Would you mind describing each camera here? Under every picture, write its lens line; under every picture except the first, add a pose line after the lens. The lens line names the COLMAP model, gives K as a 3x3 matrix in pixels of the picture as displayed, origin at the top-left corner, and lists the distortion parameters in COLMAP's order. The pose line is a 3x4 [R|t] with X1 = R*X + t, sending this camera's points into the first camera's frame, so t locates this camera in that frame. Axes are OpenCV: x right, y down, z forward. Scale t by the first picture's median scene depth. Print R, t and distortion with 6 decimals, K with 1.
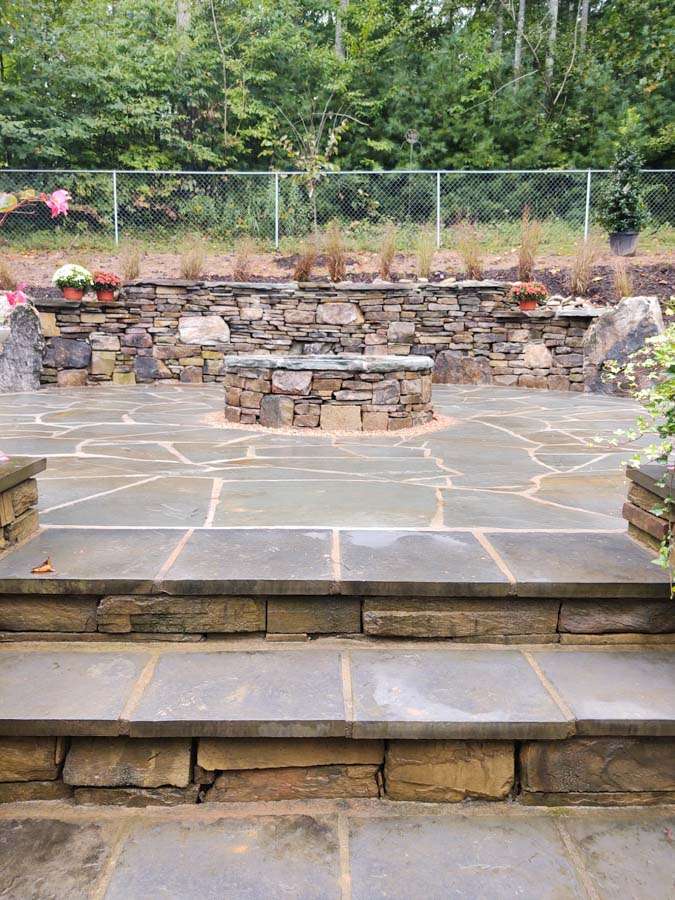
lens RADIAL K [[697.1, 0, 337.5], [0, 697.1, 450.0], [0, 0, 1]] dist [0.081043, -0.179156]
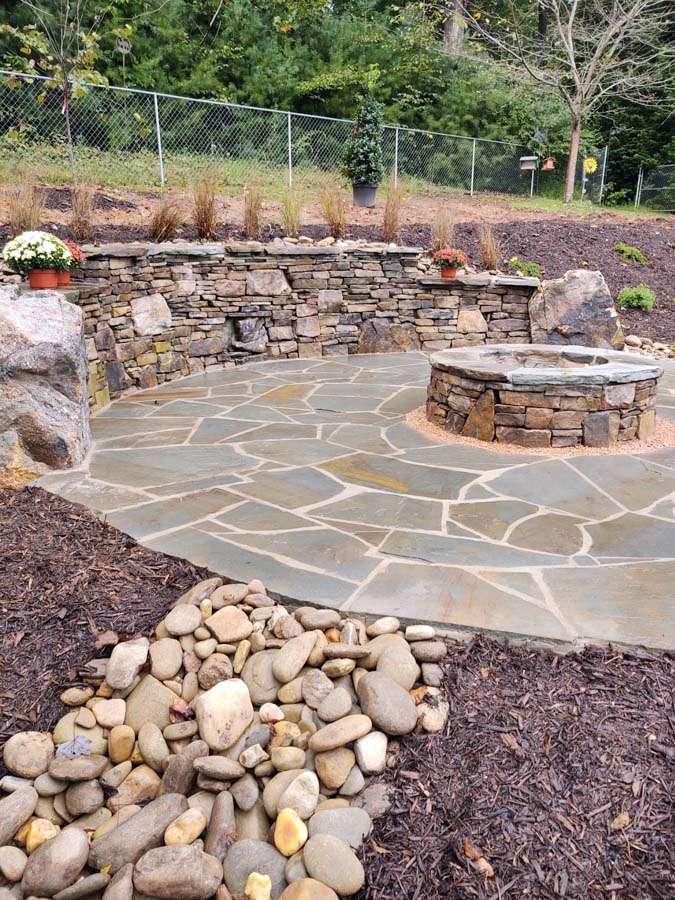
lens RADIAL K [[697.1, 0, 337.5], [0, 697.1, 450.0], [0, 0, 1]] dist [0.081043, -0.179156]
pose [[0.732478, -0.192939, 0.652879, -0.551540], [0.115532, 0.980319, 0.160086, -0.125044], [-0.670917, -0.041831, 0.740352, 0.308439]]
